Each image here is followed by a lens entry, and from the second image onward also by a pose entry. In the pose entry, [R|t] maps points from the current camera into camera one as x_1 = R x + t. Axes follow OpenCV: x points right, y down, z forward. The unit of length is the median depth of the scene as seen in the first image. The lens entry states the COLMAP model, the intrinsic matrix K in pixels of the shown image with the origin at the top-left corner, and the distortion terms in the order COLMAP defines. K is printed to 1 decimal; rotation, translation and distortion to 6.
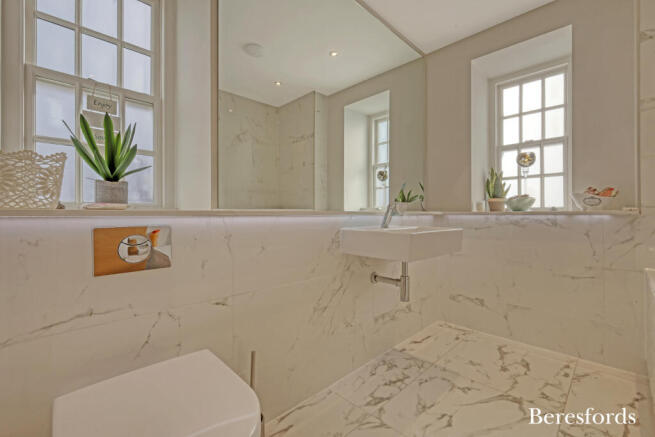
lens RADIAL K [[282.1, 0, 347.3], [0, 282.1, 214.5], [0, 0, 1]] dist [-0.000133, -0.000274]
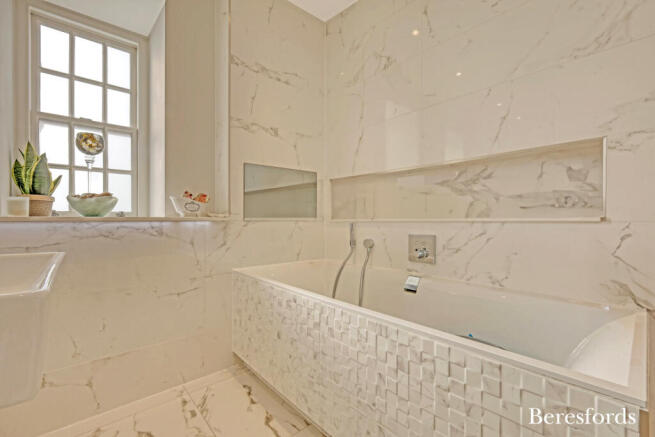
lens RADIAL K [[286.5, 0, 327.5], [0, 286.5, 218.5], [0, 0, 1]] dist [-0.001640, -0.000569]
pose [[0.112487, 0.003171, 0.993648, -0.016278], [0.005563, 0.999977, -0.003821, -0.001542], [-0.993638, 0.005958, 0.112467, 0.395594]]
